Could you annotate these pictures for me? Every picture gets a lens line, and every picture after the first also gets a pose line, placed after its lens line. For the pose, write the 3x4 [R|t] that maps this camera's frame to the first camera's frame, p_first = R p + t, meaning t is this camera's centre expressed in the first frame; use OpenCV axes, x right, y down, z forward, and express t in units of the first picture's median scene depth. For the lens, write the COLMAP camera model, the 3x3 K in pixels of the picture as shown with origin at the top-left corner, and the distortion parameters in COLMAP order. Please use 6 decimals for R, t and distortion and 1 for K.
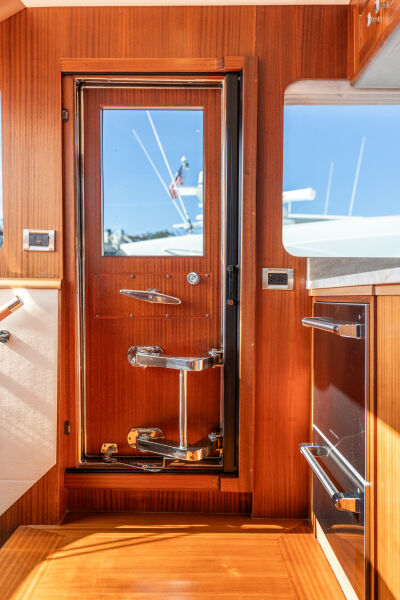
lens RADIAL K [[516.5, 0, 201.1], [0, 516.5, 292.2], [0, 0, 1]] dist [0.016832, -0.019012]
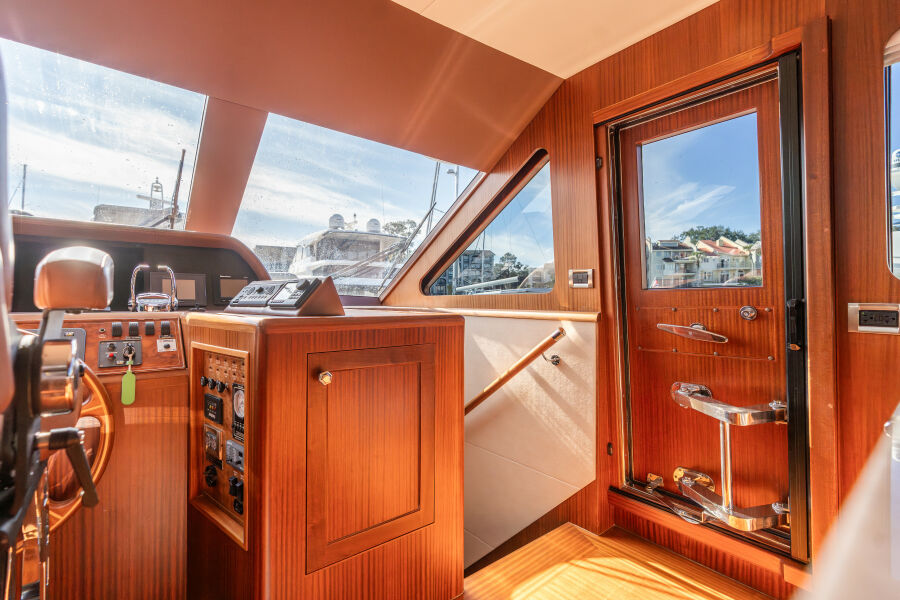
lens RADIAL K [[419.2, 0, 444.2], [0, 419.2, 300.3], [0, 0, 1]] dist [-0.009586, 0.000792]
pose [[0.620259, -0.007335, -0.784363, 0.223692], [0.016027, 0.999866, 0.003323, -0.060685], [0.784233, -0.014632, 0.620294, 0.195659]]
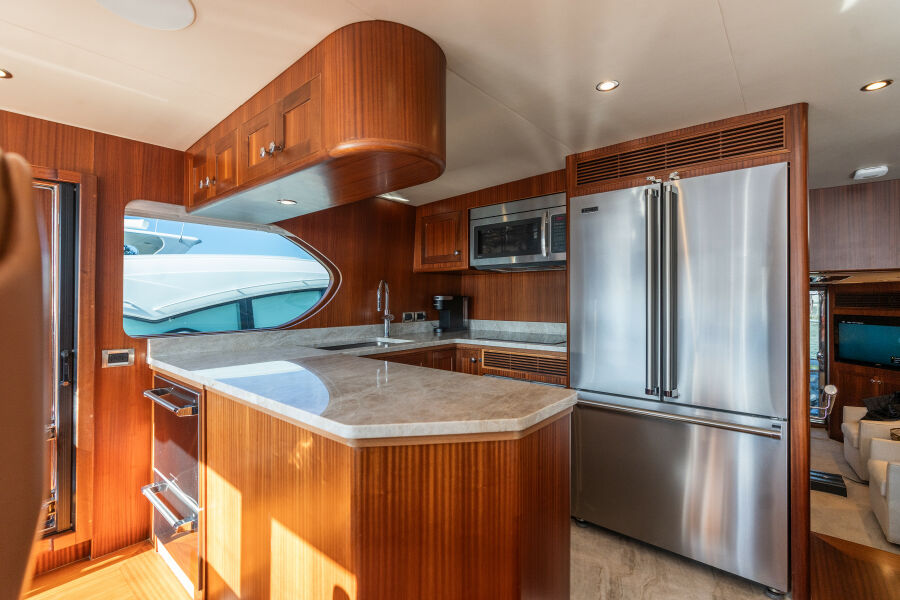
lens RADIAL K [[400.0, 0, 454.0], [0, 400.0, 295.7], [0, 0, 1]] dist [-0.006832, 0.001166]
pose [[0.640339, -0.004822, 0.768077, -0.066614], [-0.008694, 0.999871, 0.013525, -0.192539], [-0.768043, -0.015338, 0.640214, -0.215486]]
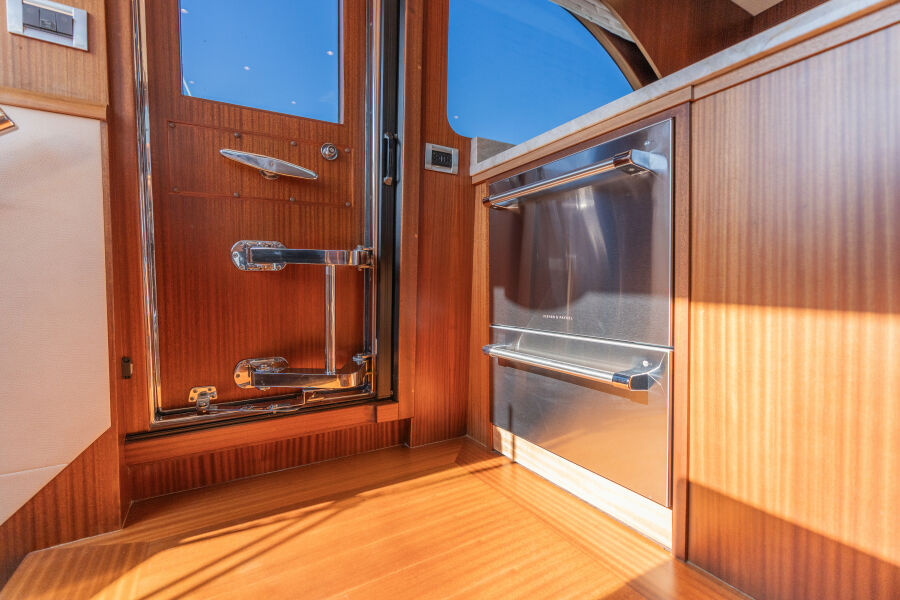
lens RADIAL K [[400.0, 0, 450.0], [0, 400.0, 301.1], [0, 0, 1]] dist [-0.006832, 0.001166]
pose [[0.857892, -0.031612, 0.512856, -0.177991], [0.009420, 0.998906, 0.045815, 0.173683], [-0.513743, -0.034473, 0.857251, 0.429301]]
